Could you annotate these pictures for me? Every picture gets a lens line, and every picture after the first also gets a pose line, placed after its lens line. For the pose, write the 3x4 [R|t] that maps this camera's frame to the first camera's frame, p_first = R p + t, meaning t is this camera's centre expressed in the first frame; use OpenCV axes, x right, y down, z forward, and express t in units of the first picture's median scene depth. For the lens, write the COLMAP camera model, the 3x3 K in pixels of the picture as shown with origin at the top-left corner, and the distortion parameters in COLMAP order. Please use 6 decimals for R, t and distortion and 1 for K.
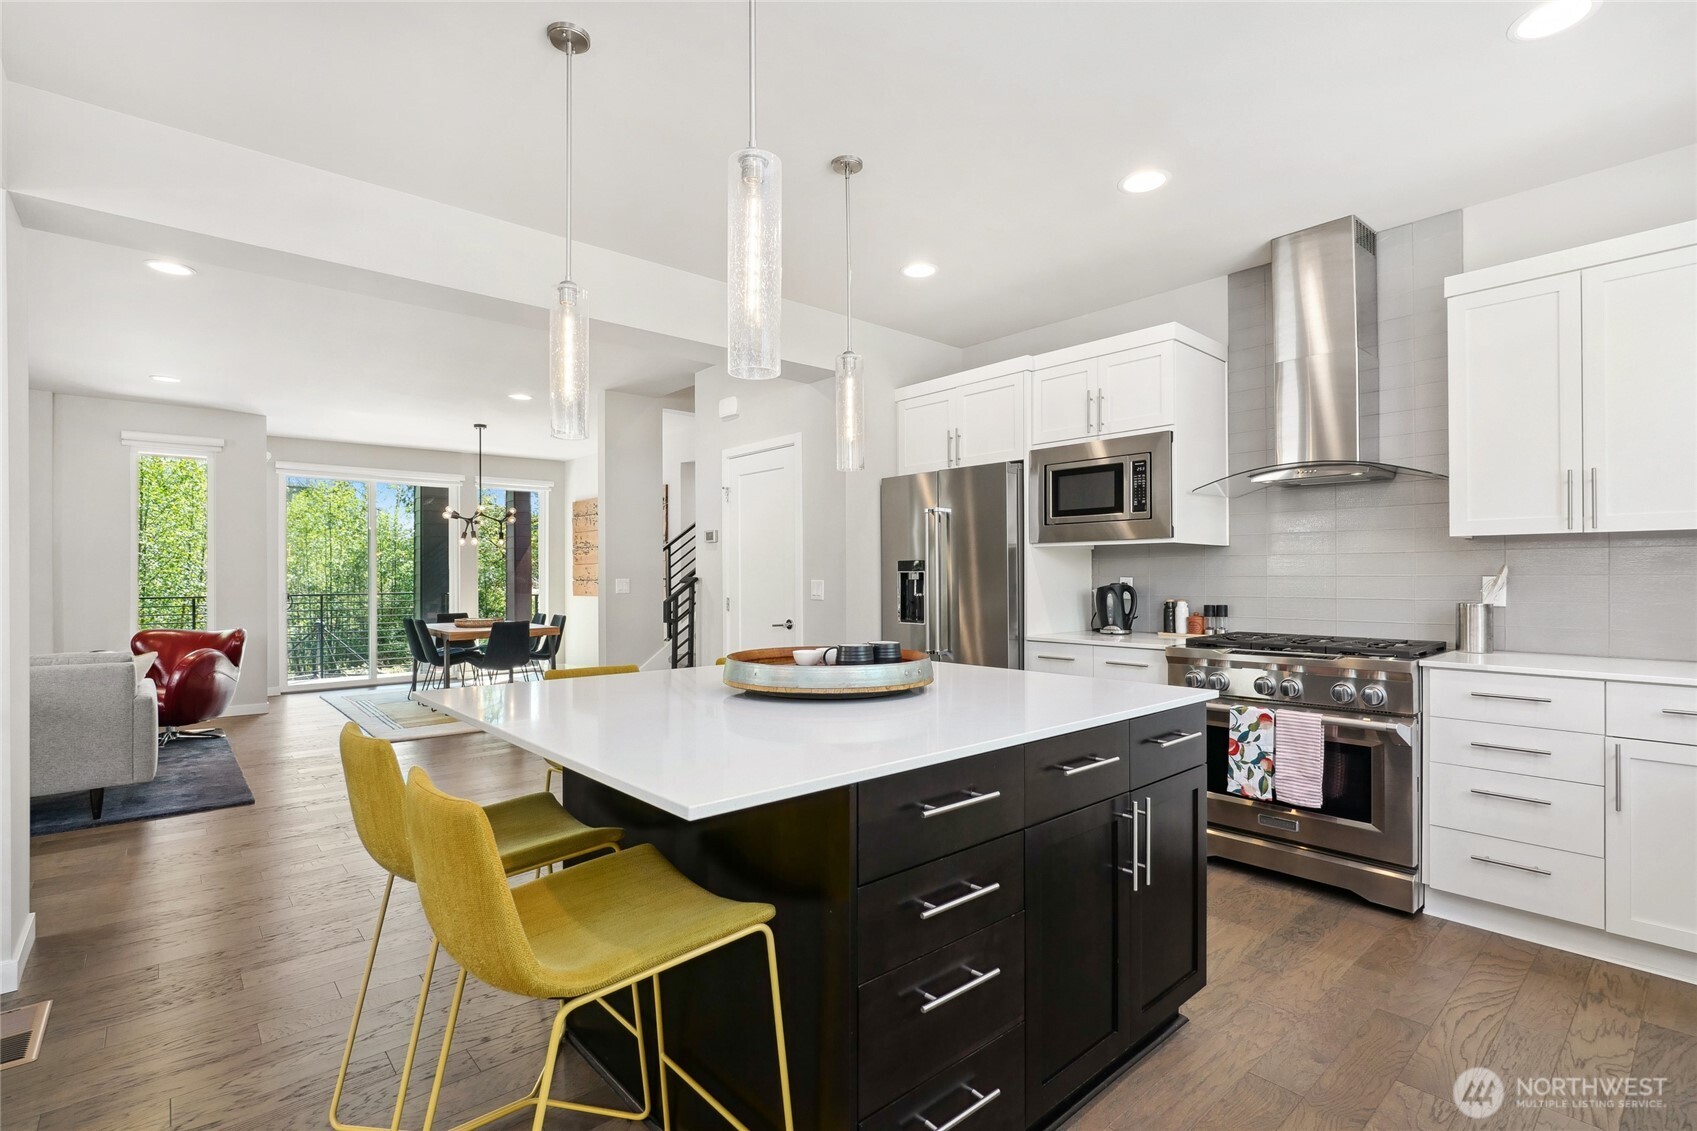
lens RADIAL K [[788.6, 0, 848.5], [0, 788.6, 577.3], [0, 0, 1]] dist [-0.012441, -0.000496]
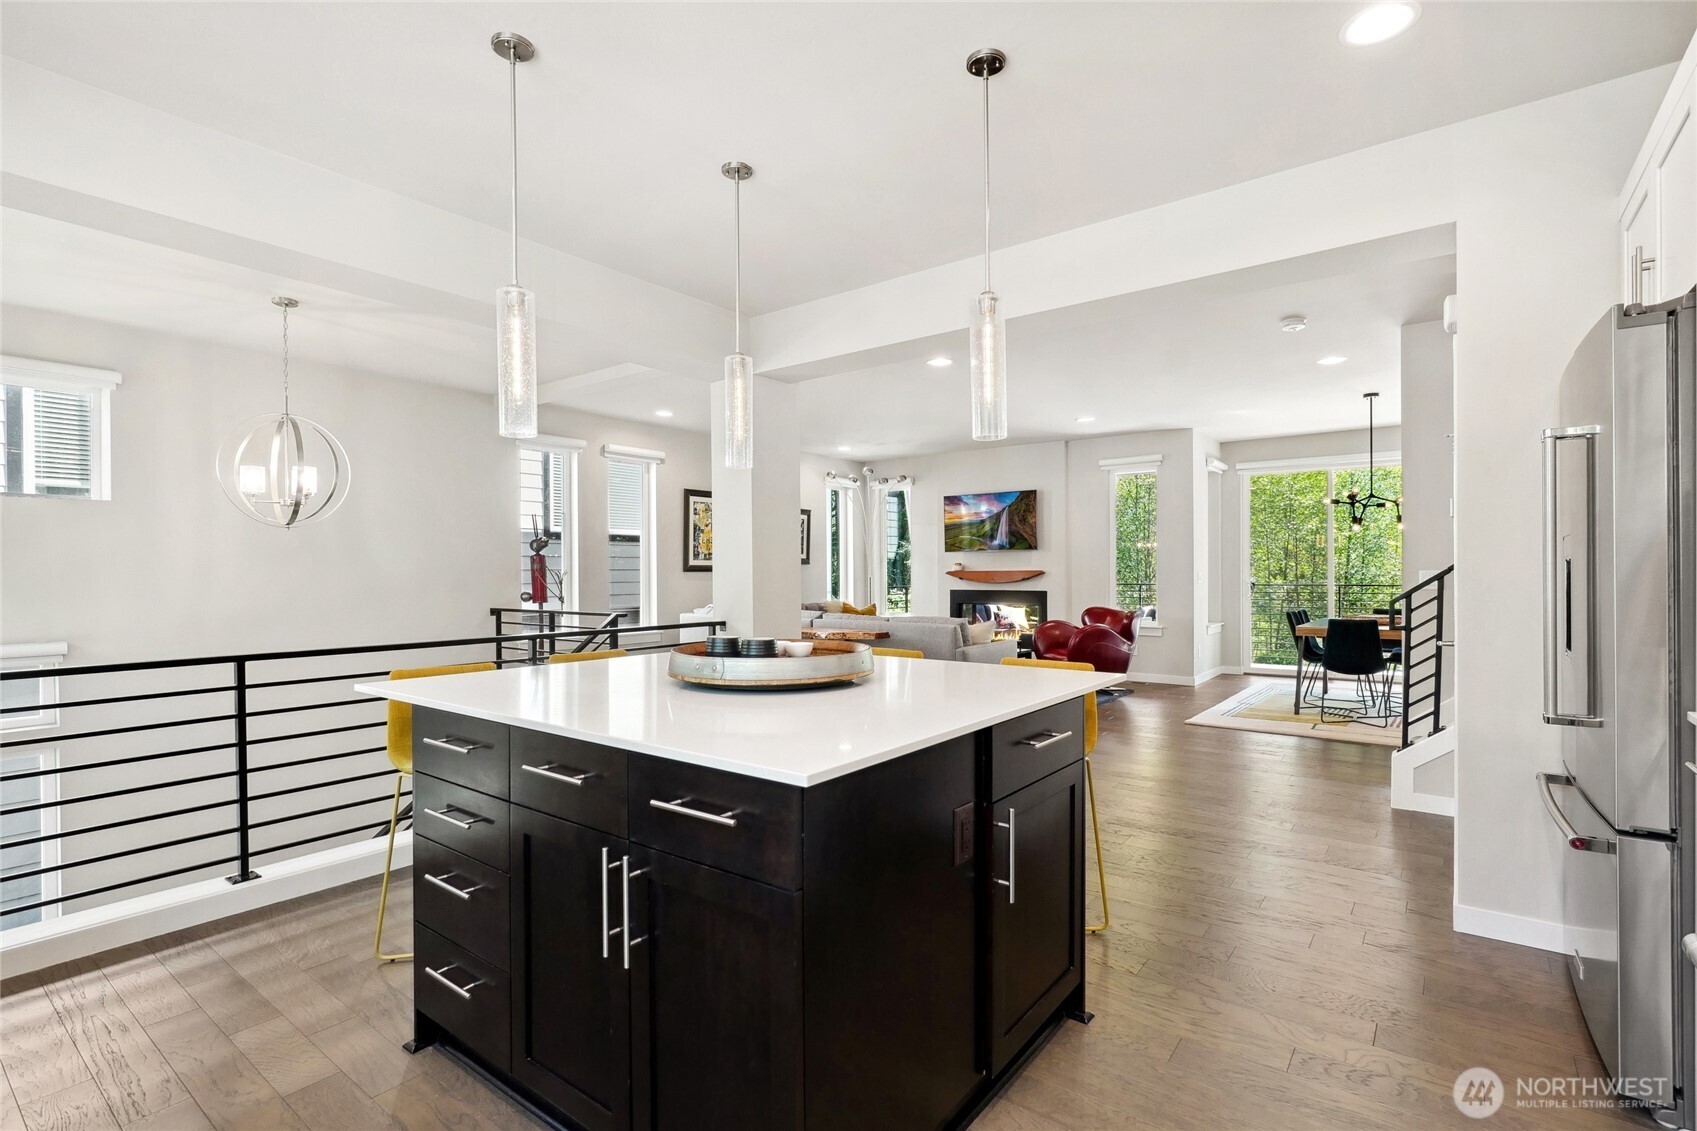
lens RADIAL K [[788.6, 0, 838.6], [0, 788.6, 572.2], [0, 0, 1]] dist [-0.012441, -0.000496]
pose [[0.179352, 0.002585, -0.983782, 0.659363], [0.003625, 0.999988, 0.003288, -0.001453], [0.983778, -0.004156, 0.179340, 0.606572]]
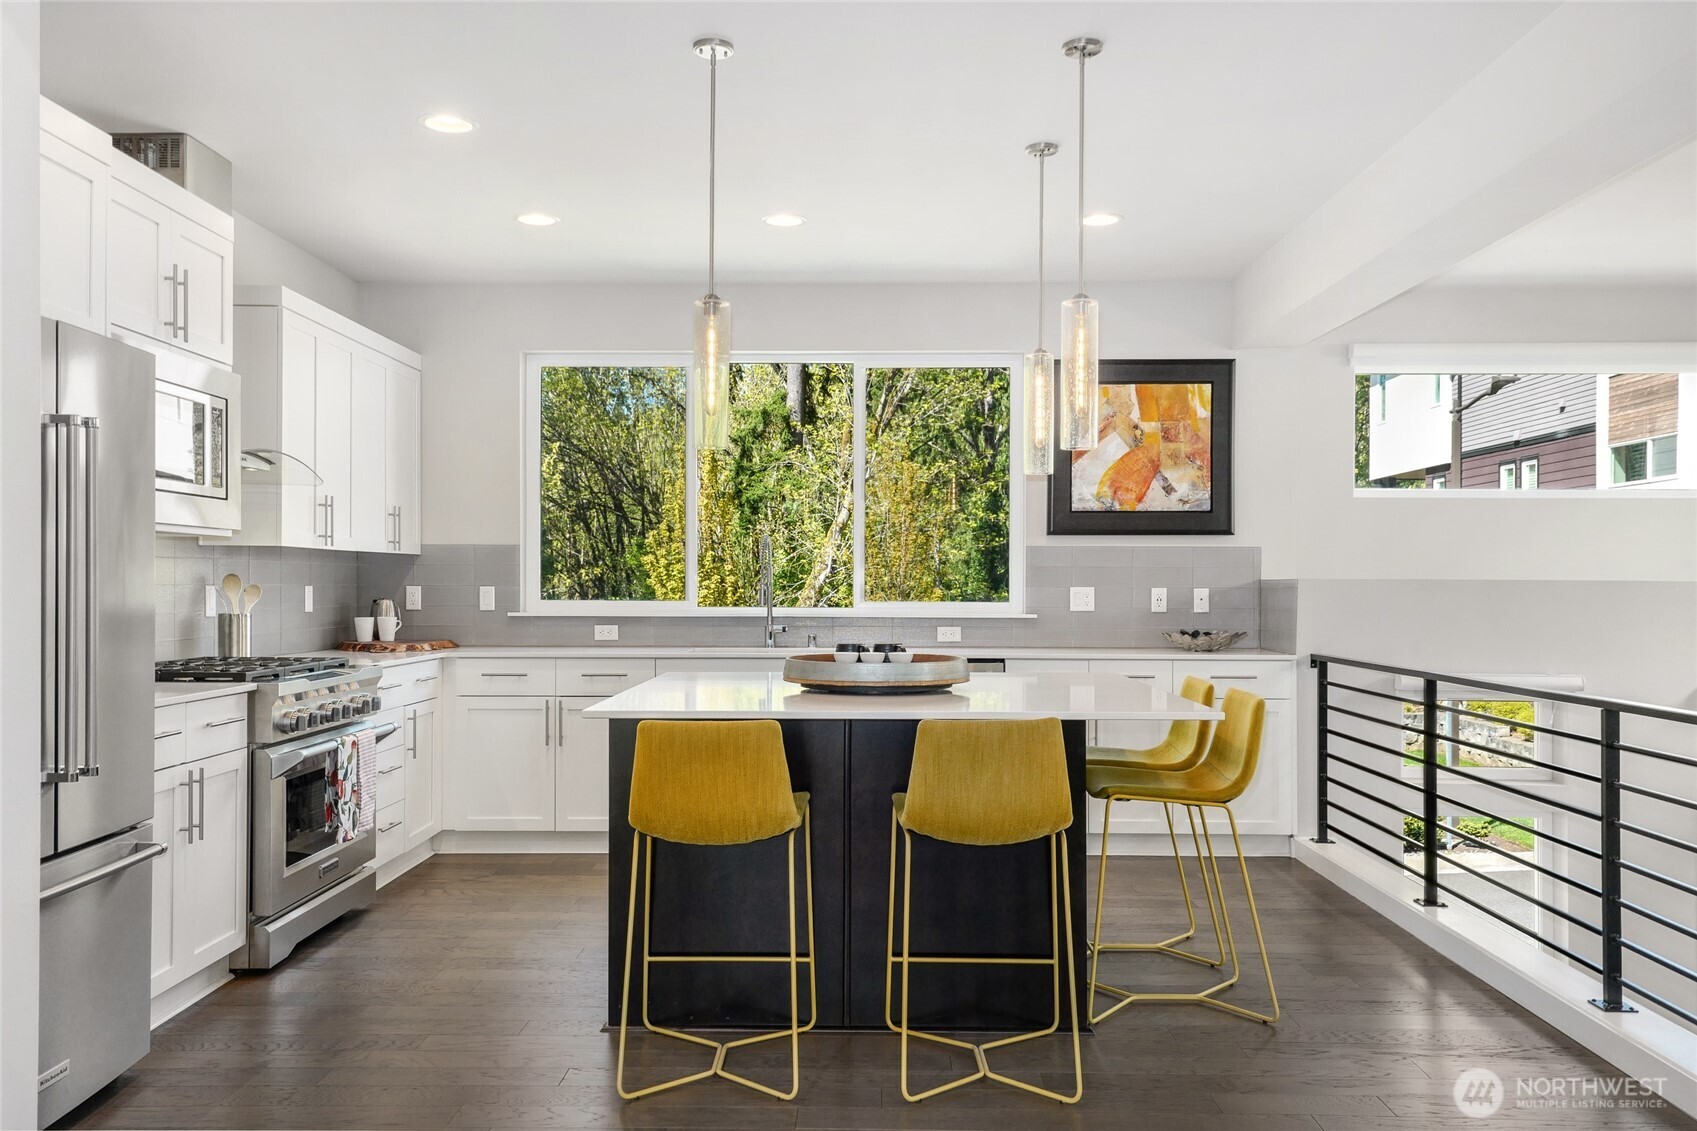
lens RADIAL K [[1387.8, 0, 845.7], [0, 1387.8, 570.2], [0, 0, 1]] dist [0.044855, 0.010944]
pose [[-0.731624, 0.004828, 0.681692, -0.613550], [-0.000783, 0.999968, -0.007922, -0.005496], [-0.681708, -0.006330, -0.731597, 1.349682]]
